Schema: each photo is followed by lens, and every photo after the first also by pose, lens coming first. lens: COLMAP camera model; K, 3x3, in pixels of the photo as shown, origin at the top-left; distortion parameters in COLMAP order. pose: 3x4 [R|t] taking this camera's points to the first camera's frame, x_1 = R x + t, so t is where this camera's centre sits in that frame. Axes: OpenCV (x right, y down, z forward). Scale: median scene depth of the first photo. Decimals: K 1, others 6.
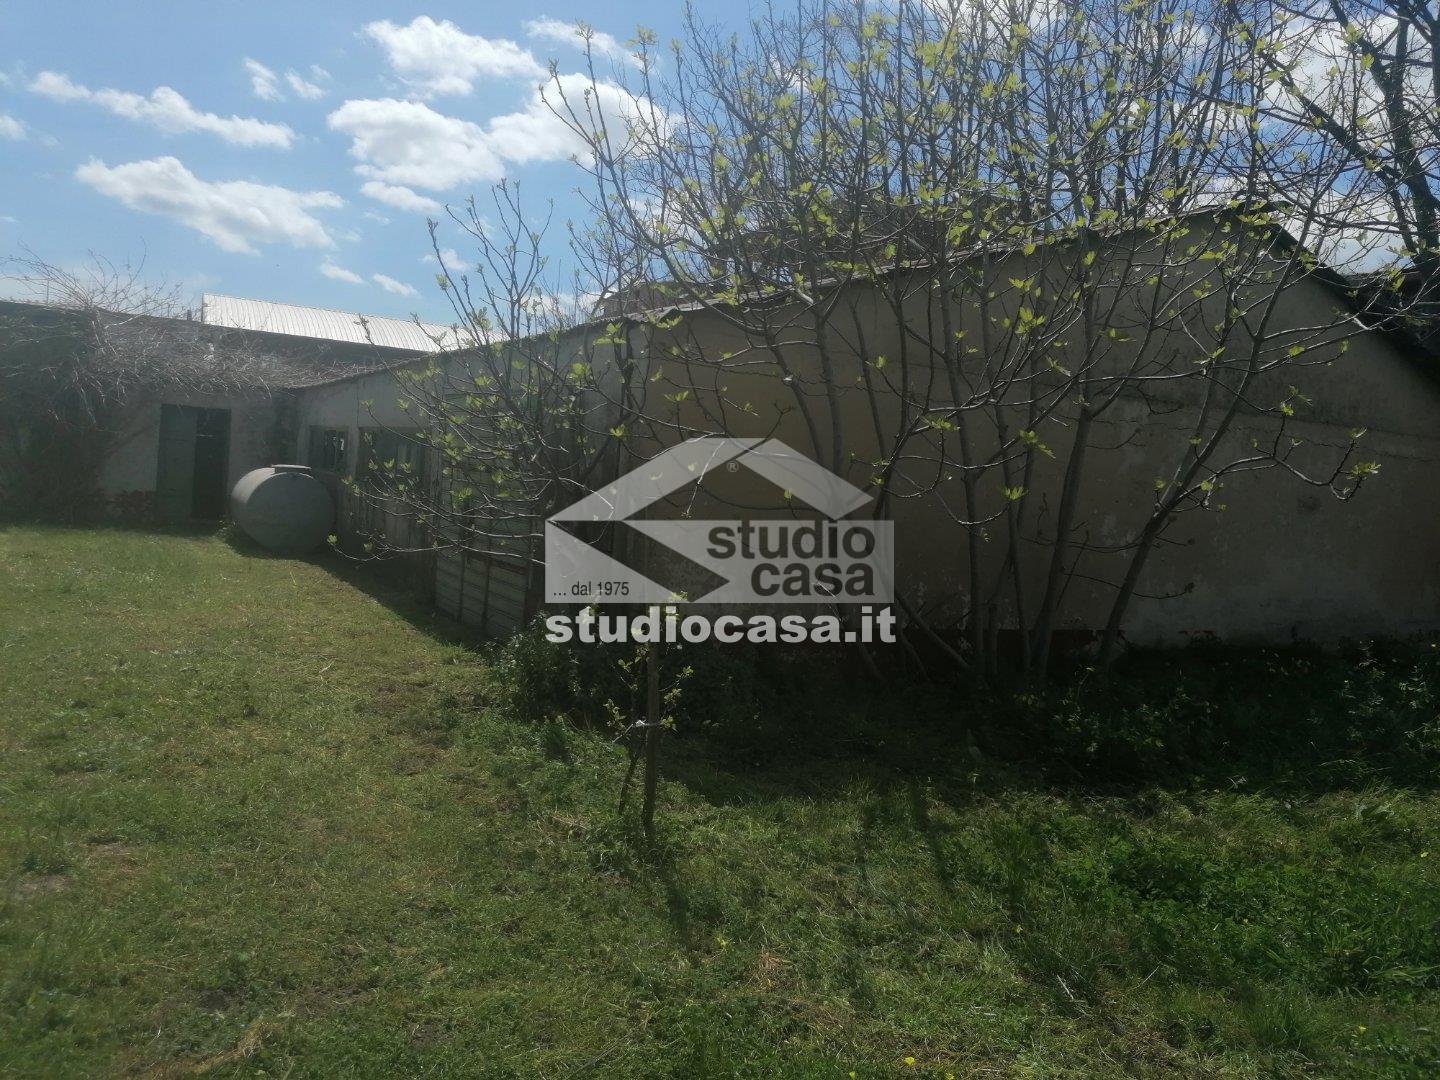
lens RADIAL K [[1131.3, 0, 682.4], [0, 1131.3, 541.1], [0, 0, 1]] dist [0.047884, -0.004642]
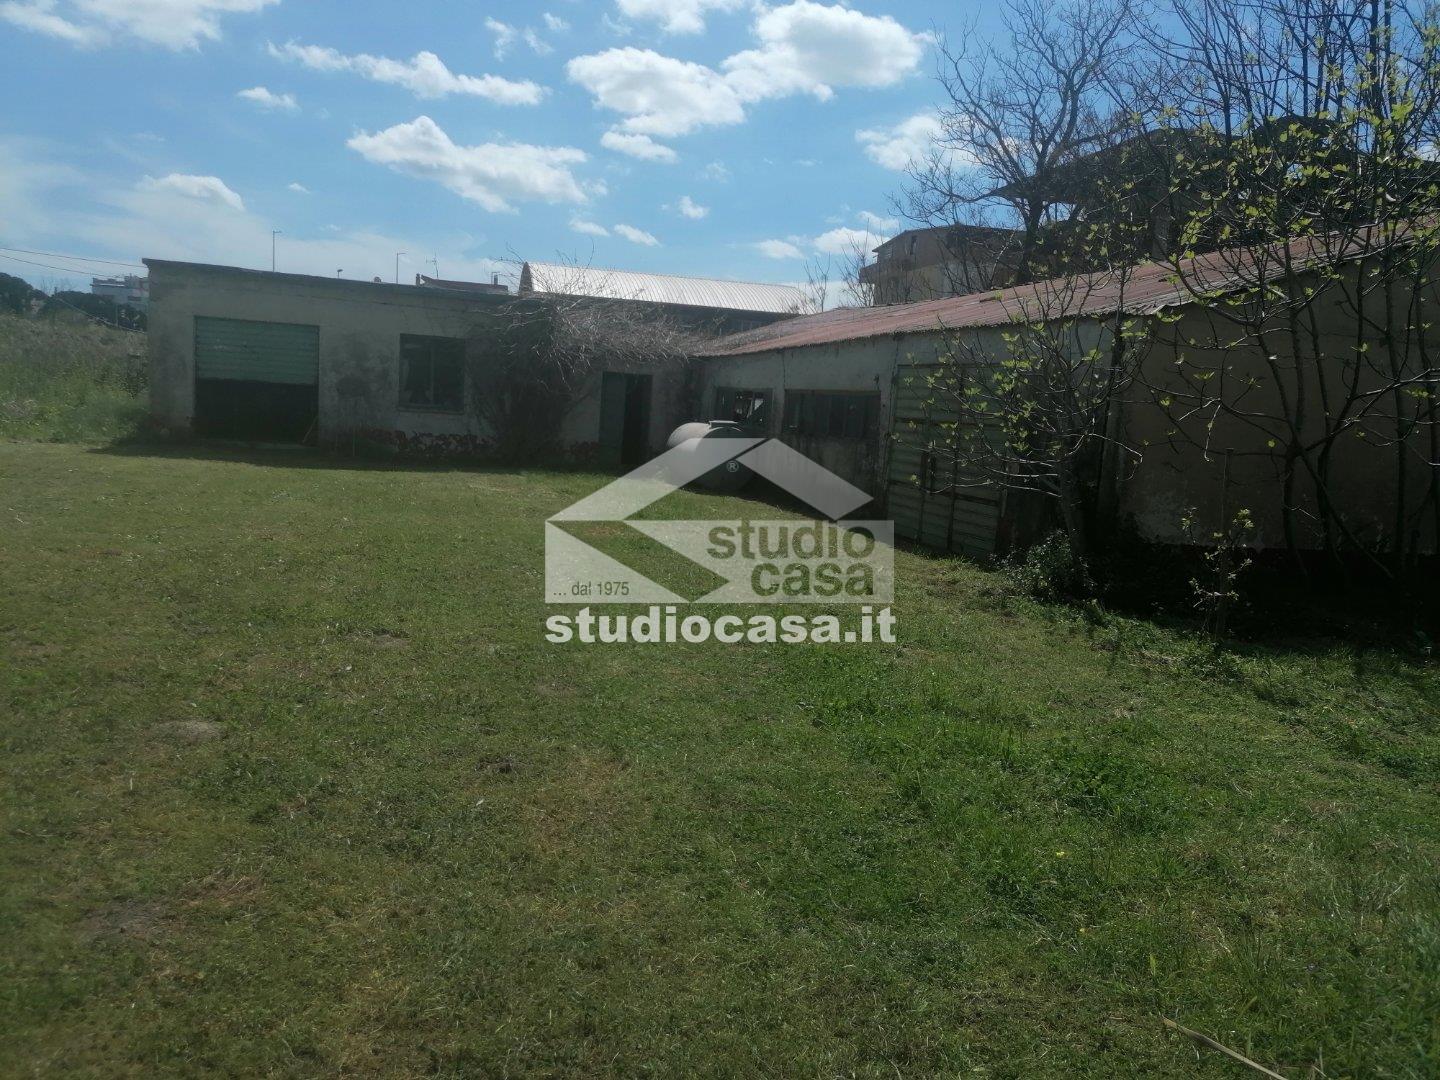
lens RADIAL K [[1131.3, 0, 682.4], [0, 1131.3, 541.1], [0, 0, 1]] dist [0.047884, -0.004642]
pose [[0.979247, 0.012382, -0.202292, -0.120300], [-0.002626, 0.998823, 0.048423, 0.003825], [0.202653, -0.046887, 0.978127, -0.187558]]
